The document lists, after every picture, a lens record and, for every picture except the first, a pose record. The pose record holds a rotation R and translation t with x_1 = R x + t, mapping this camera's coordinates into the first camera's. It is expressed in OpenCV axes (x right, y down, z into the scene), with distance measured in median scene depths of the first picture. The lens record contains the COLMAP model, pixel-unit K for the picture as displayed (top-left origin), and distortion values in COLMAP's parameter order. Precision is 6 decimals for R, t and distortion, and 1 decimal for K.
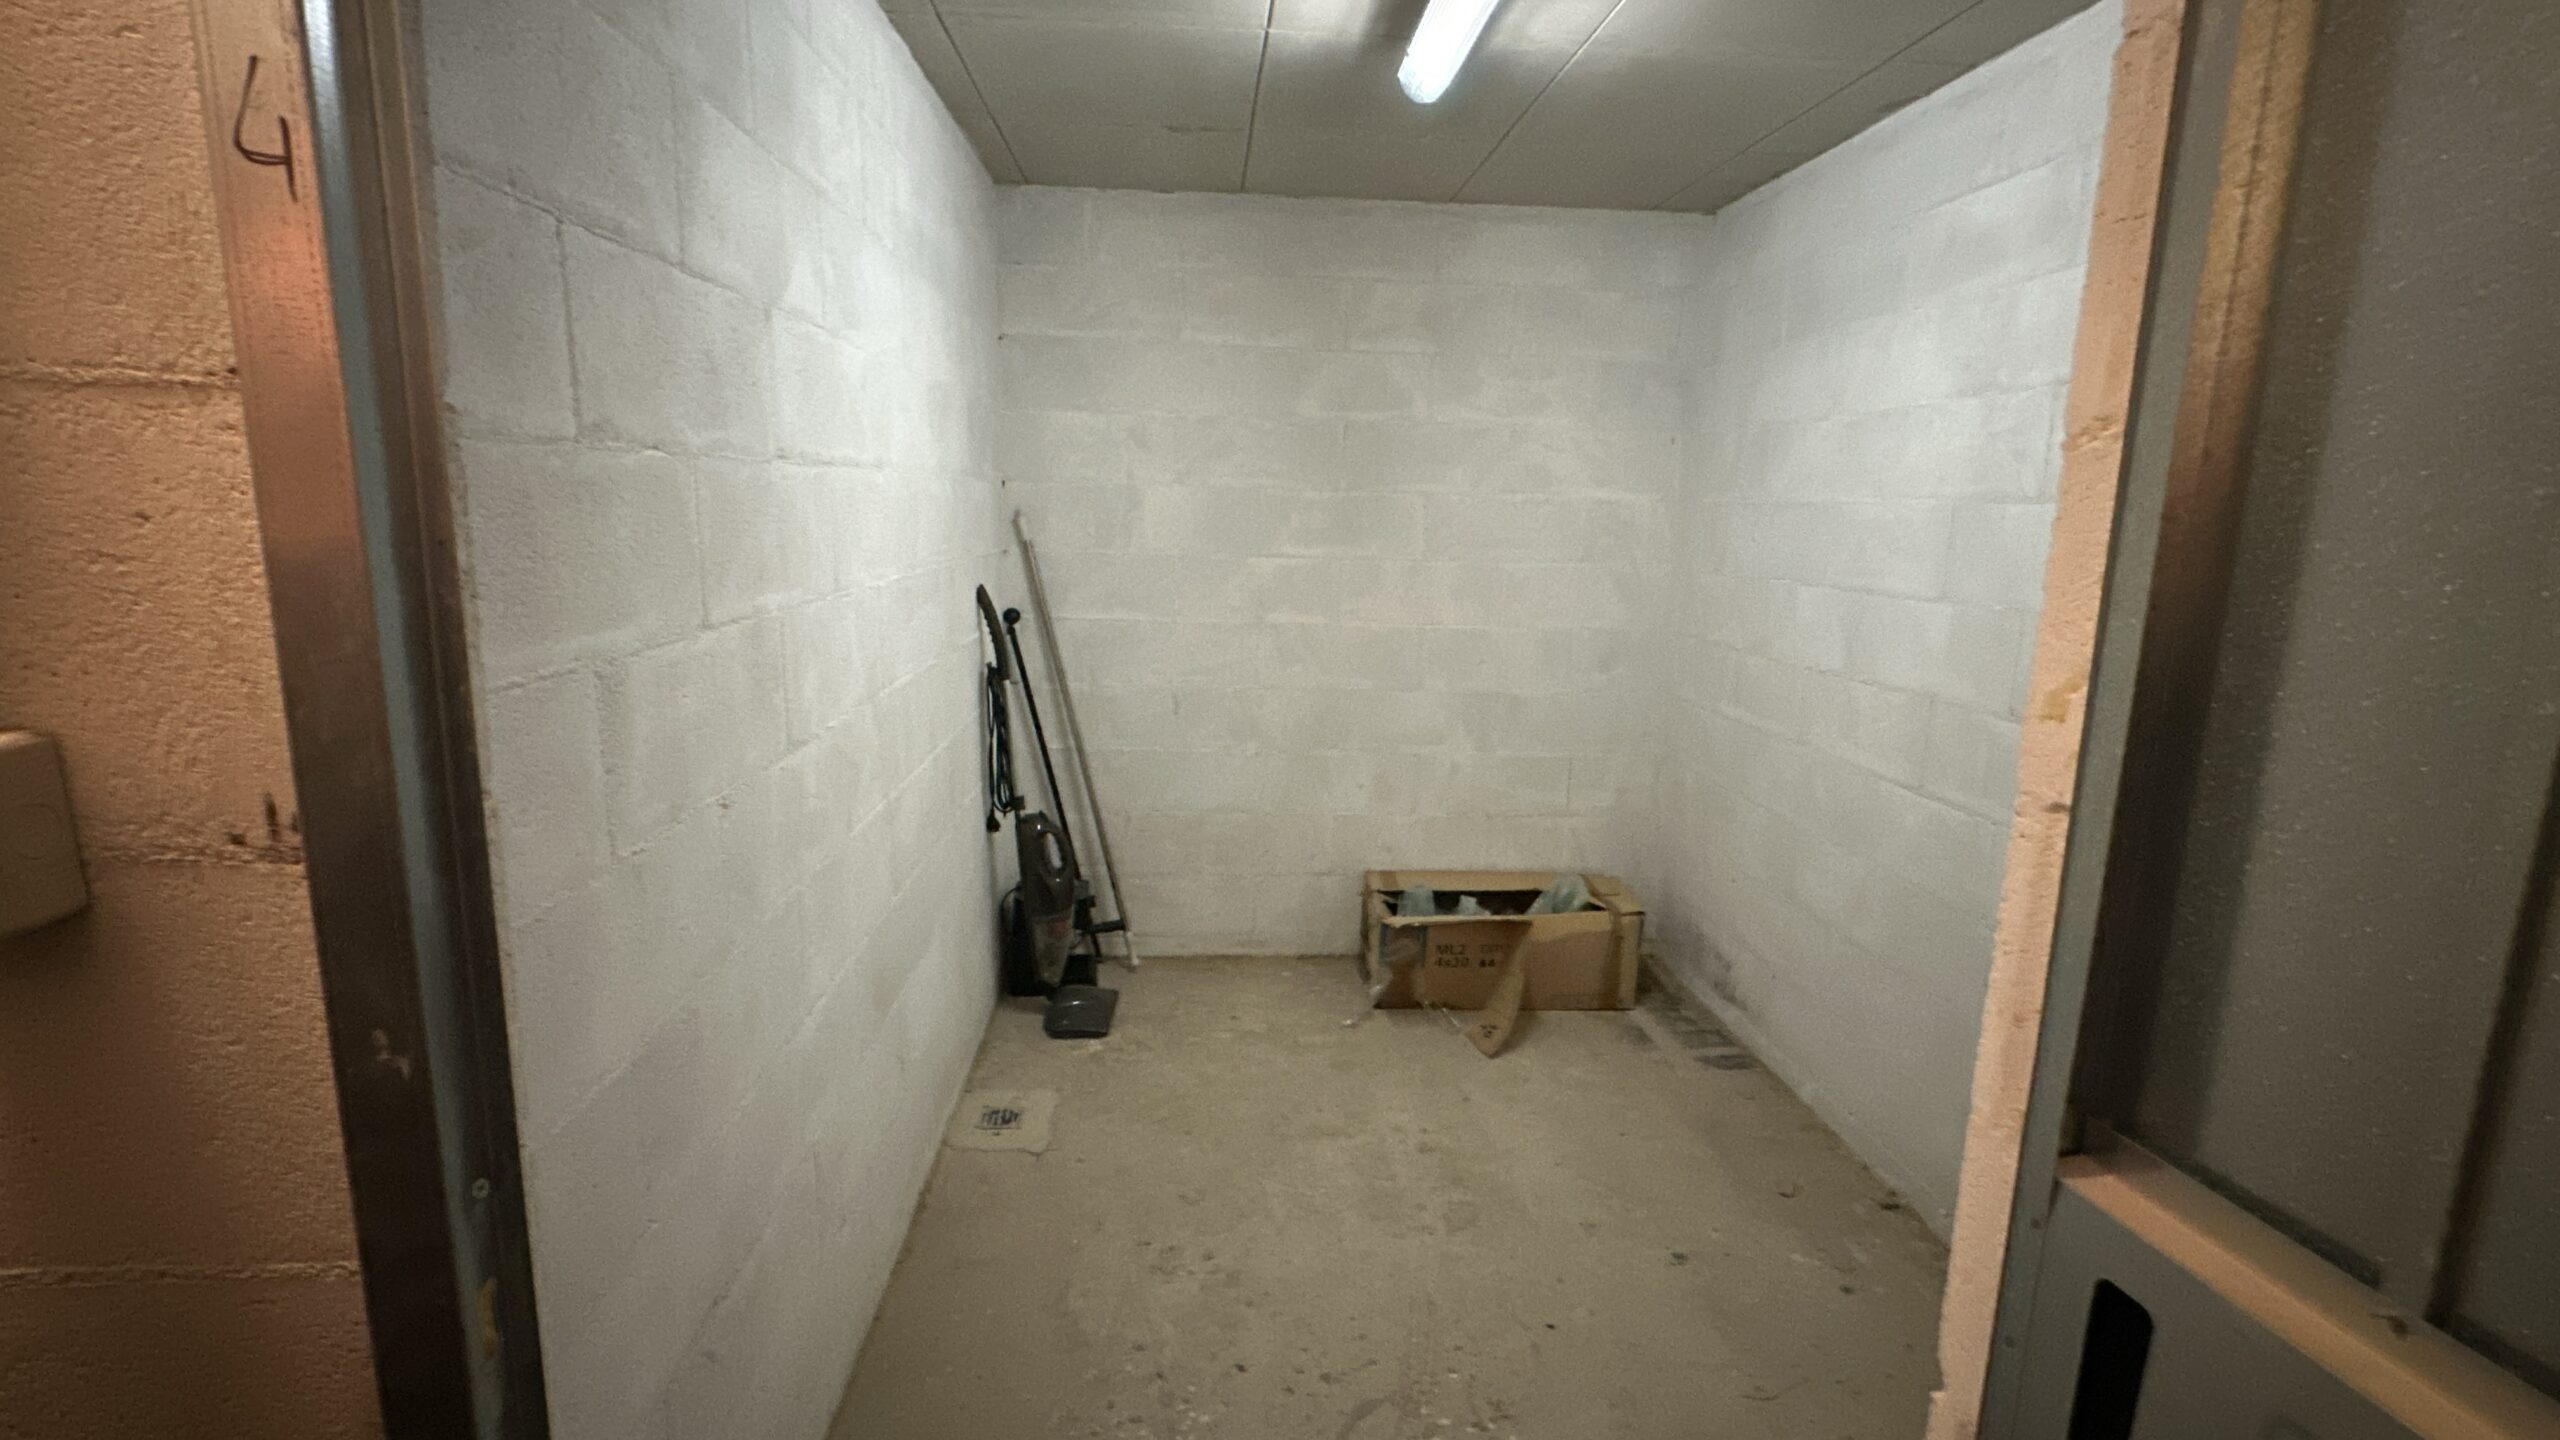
lens RADIAL K [[1159.5, 0, 1279.4], [0, 1159.5, 724.5], [0, 0, 1]] dist [-0.001379, 0.000421]
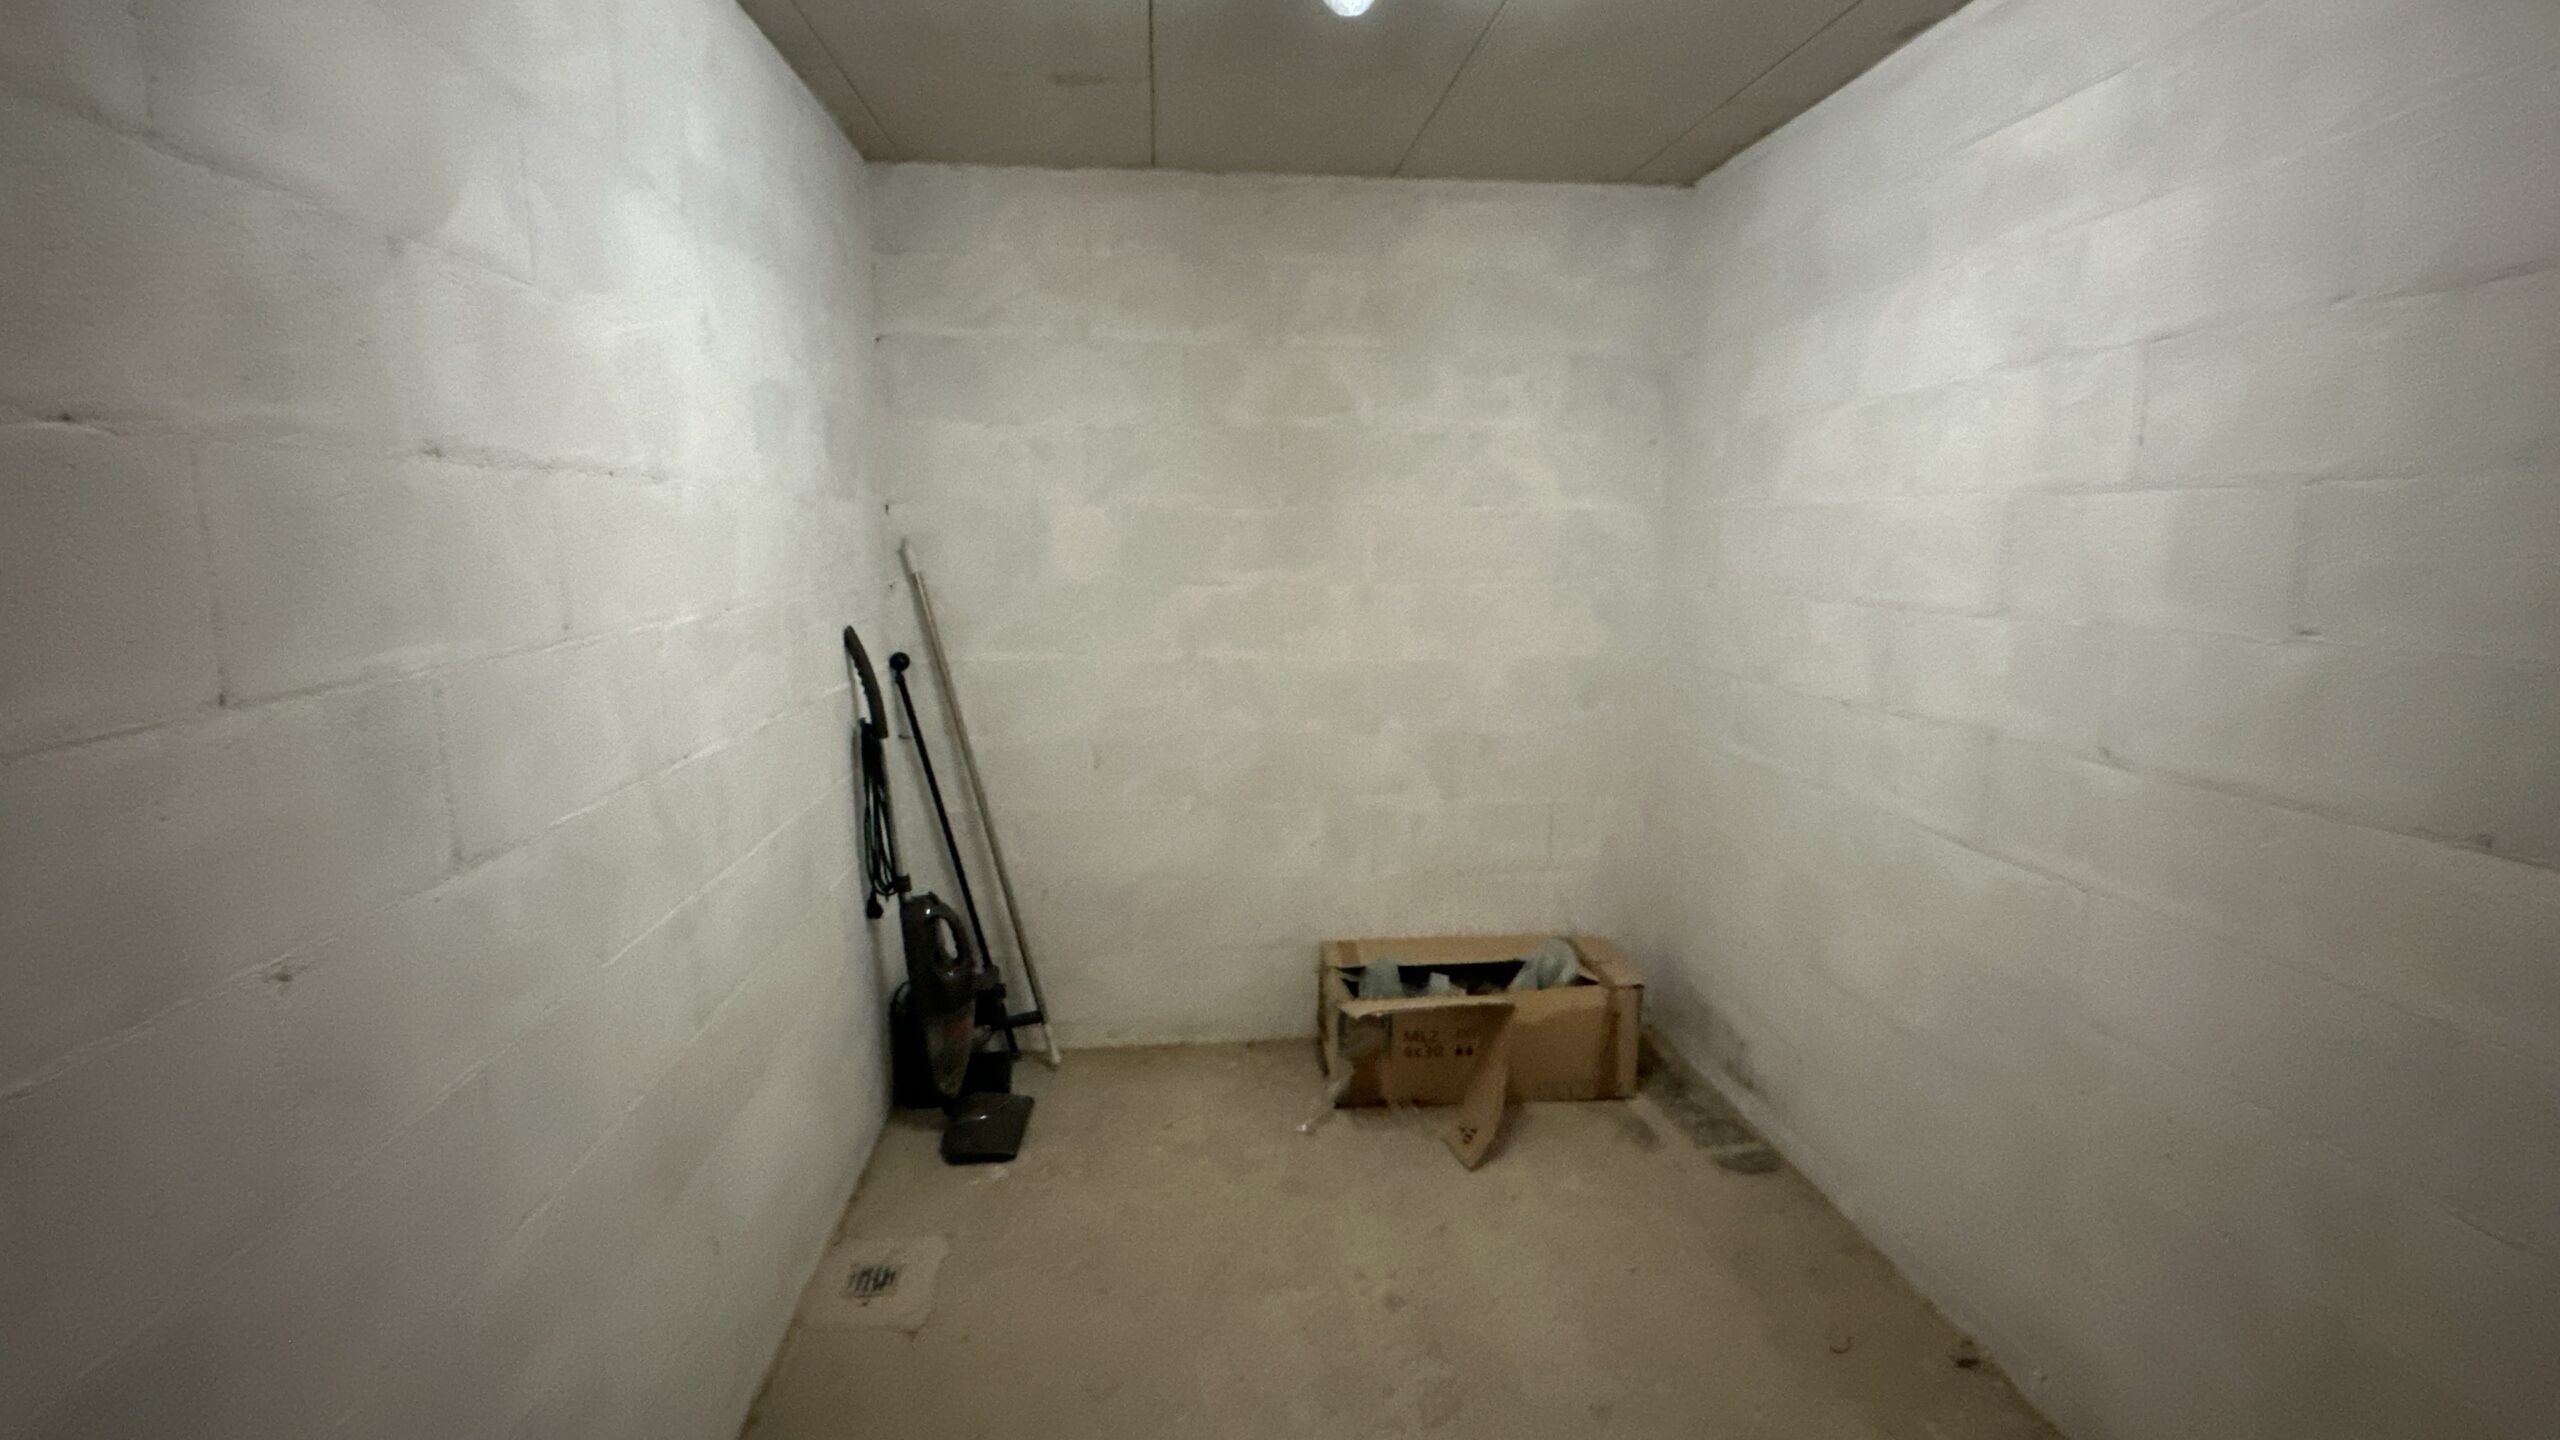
lens RADIAL K [[1159.5, 0, 1279.4], [0, 1159.5, 724.5], [0, 0, 1]] dist [-0.001379, 0.000421]
pose [[0.999325, -0.027507, 0.024368, 0.029602], [0.028171, 0.999229, -0.027333, -0.016241], [-0.023597, 0.028001, 0.999329, 0.144137]]
